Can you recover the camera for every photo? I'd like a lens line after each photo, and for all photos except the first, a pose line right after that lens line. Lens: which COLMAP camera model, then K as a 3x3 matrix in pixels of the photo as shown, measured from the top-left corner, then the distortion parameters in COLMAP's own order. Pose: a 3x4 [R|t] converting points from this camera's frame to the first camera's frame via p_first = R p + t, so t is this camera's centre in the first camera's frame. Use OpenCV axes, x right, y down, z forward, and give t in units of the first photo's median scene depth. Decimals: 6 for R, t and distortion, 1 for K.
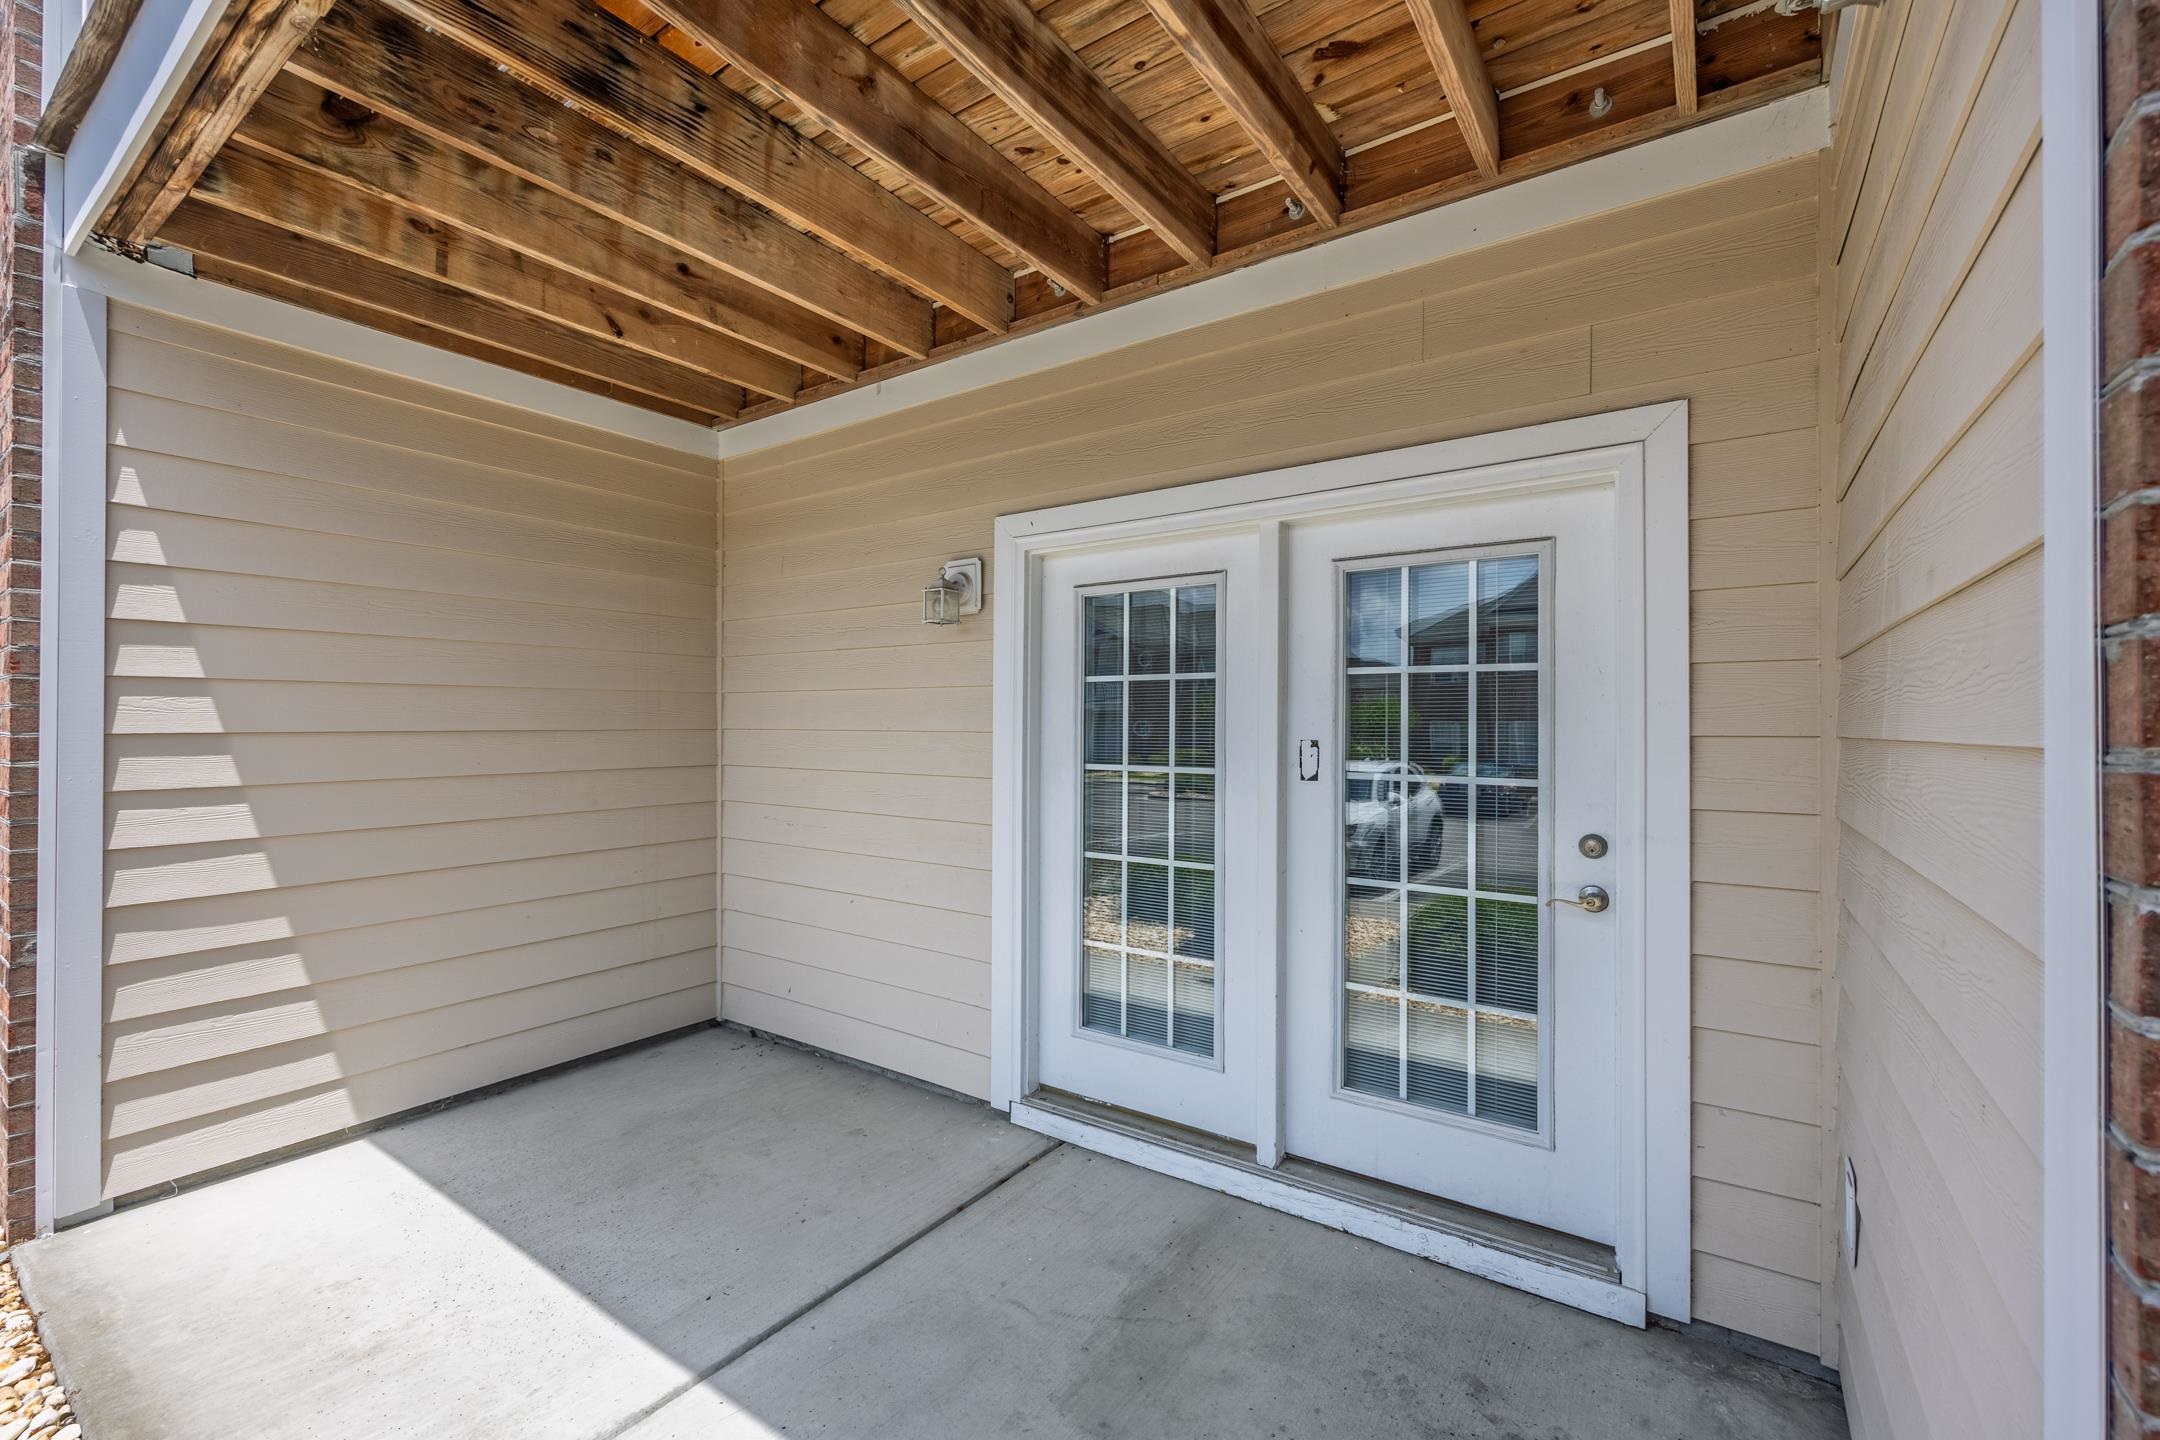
lens RADIAL K [[835.3, 0, 1056.9], [0, 835.3, 714.4], [0, 0, 1]] dist [-0.001665, 0.000008]
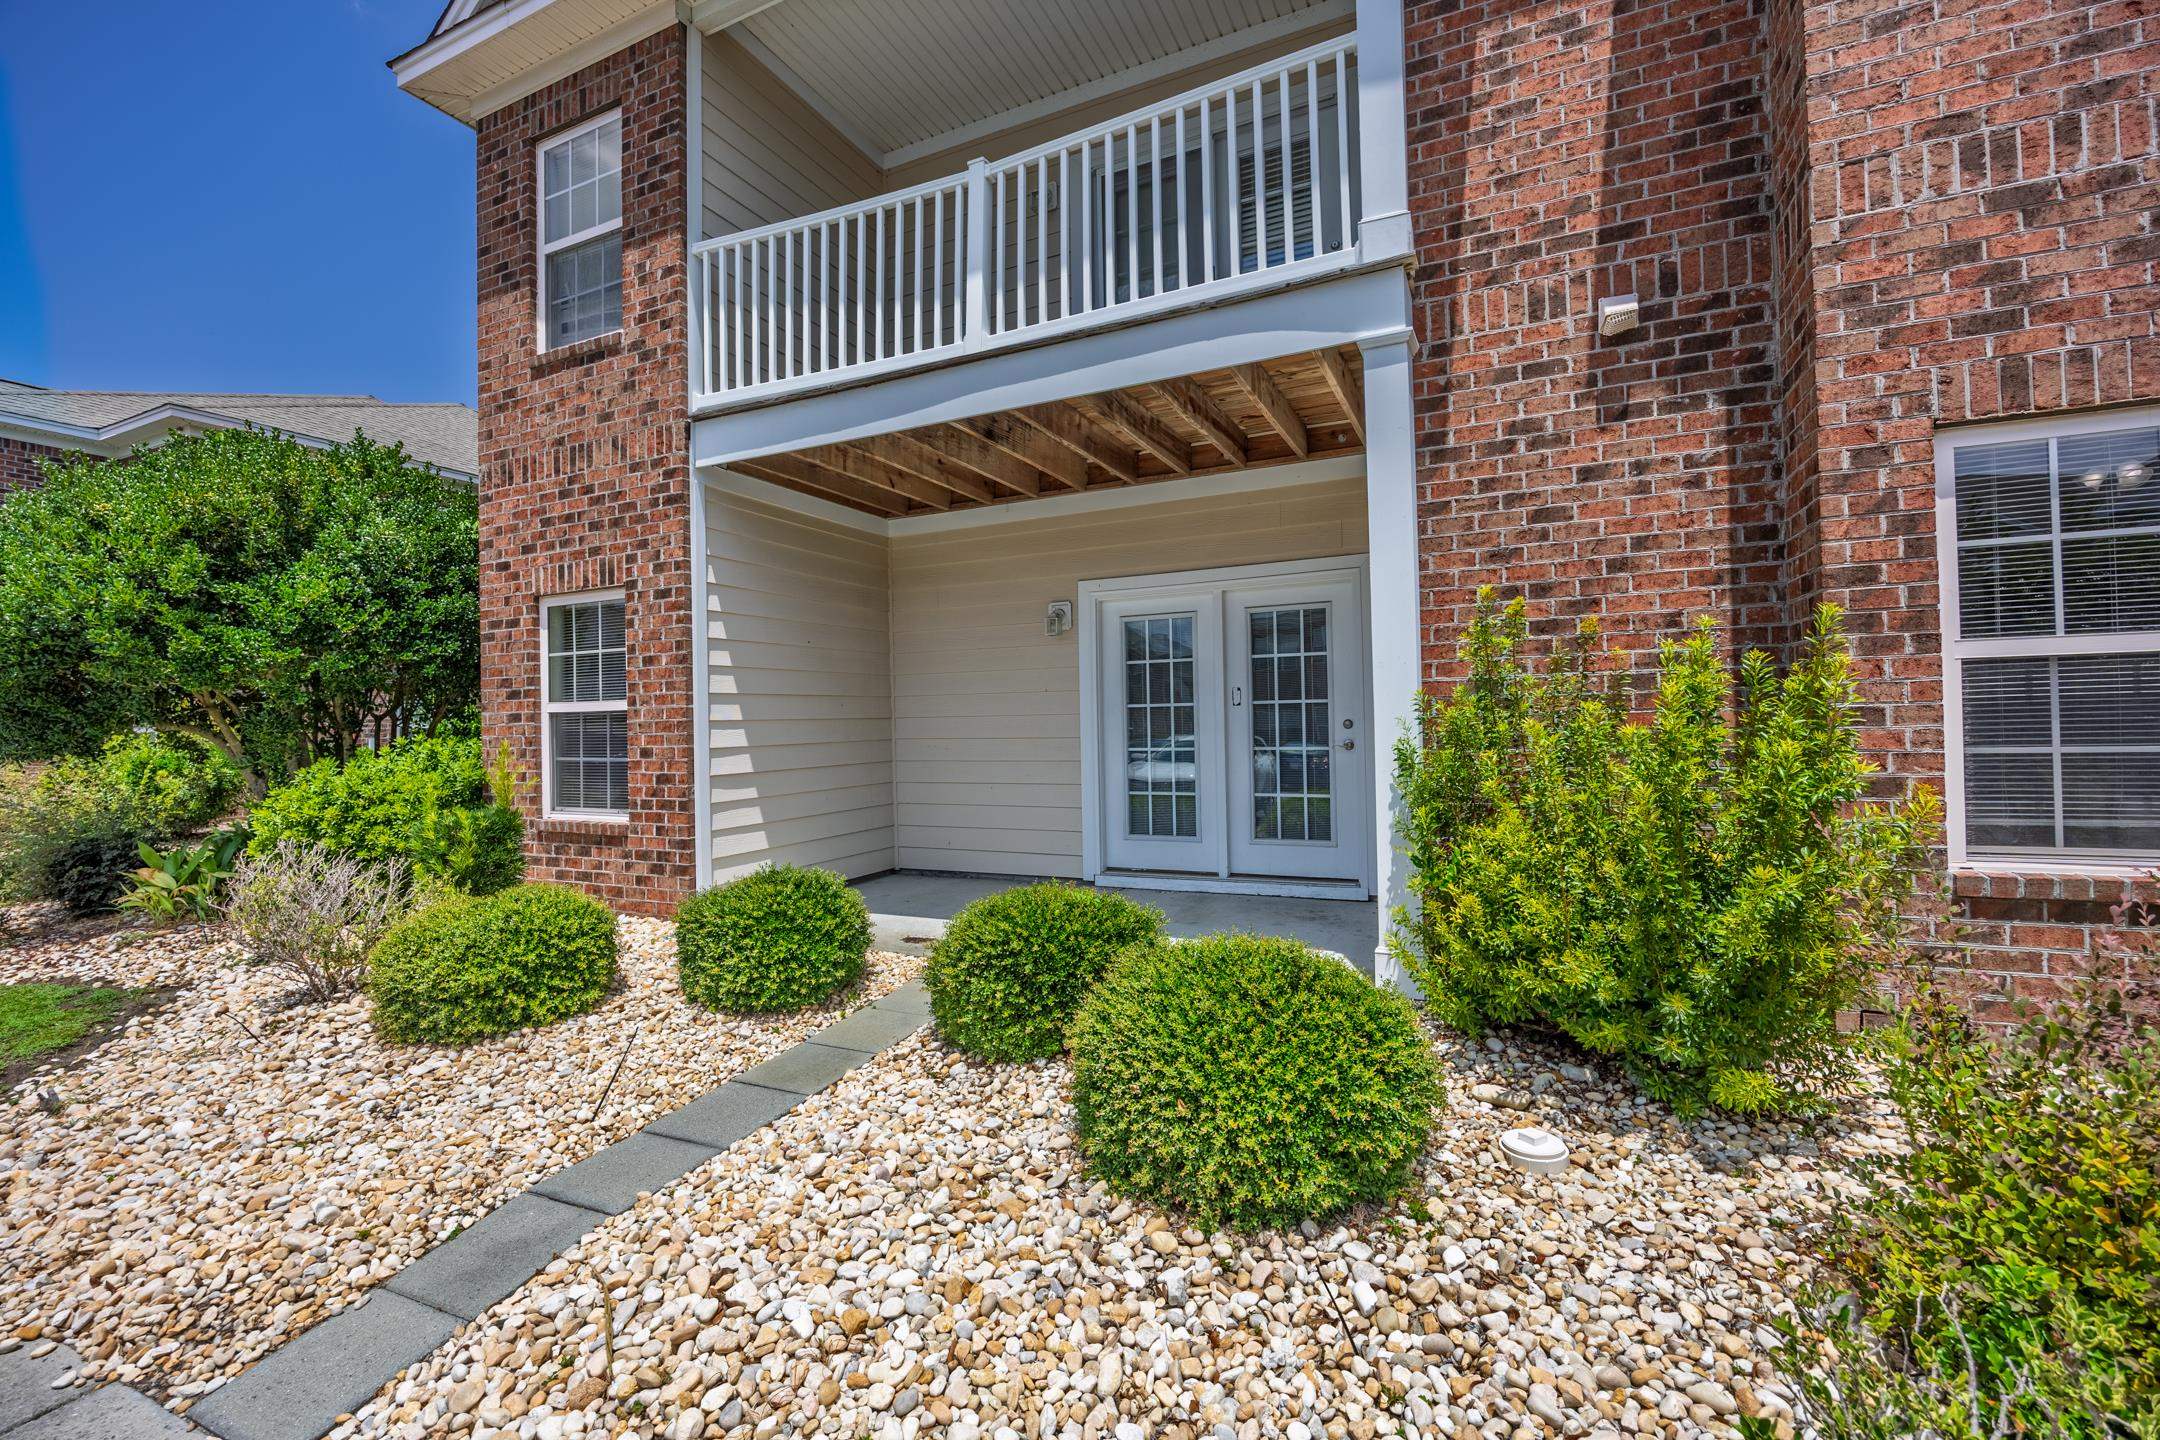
lens RADIAL K [[913.1, 0, 1083.6], [0, 913.1, 717.8], [0, 0, 1]] dist [0.000809, 0.000001]
pose [[0.971156, -0.026550, 0.236964, -0.585349], [0.025300, 0.999645, 0.008318, 0.069109], [-0.237101, -0.002083, 0.971483, -1.107667]]
